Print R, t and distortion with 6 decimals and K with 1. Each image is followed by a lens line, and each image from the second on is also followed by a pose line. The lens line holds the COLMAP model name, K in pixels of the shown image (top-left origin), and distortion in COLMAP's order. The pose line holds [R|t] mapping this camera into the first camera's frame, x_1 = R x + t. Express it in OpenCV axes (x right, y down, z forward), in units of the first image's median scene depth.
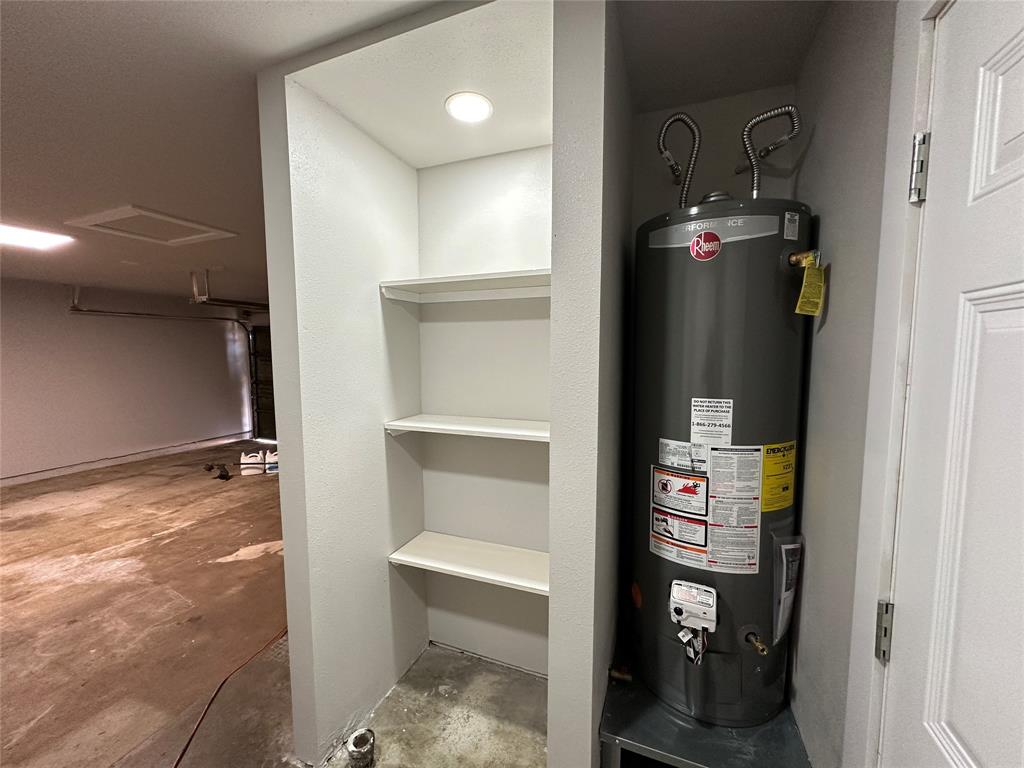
lens RADIAL K [[408.7, 0, 512.0], [0, 408.7, 384.0], [0, 0, 1]] dist [-0.001394, -0.000126]
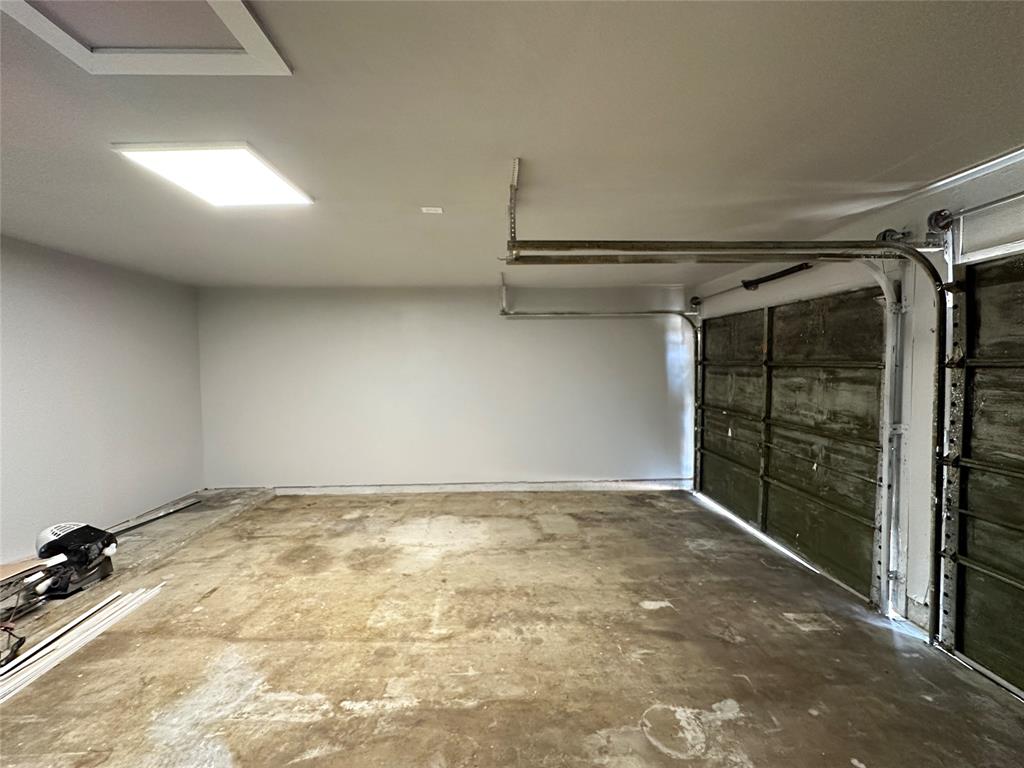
lens RADIAL K [[408.7, 0, 512.0], [0, 408.7, 384.0], [0, 0, 1]] dist [-0.001394, -0.000126]
pose [[0.406401, 0.035213, -0.913016, -0.260422], [-0.068343, 0.997629, 0.008055, -0.039848], [0.911135, 0.059125, 0.407844, 0.747543]]
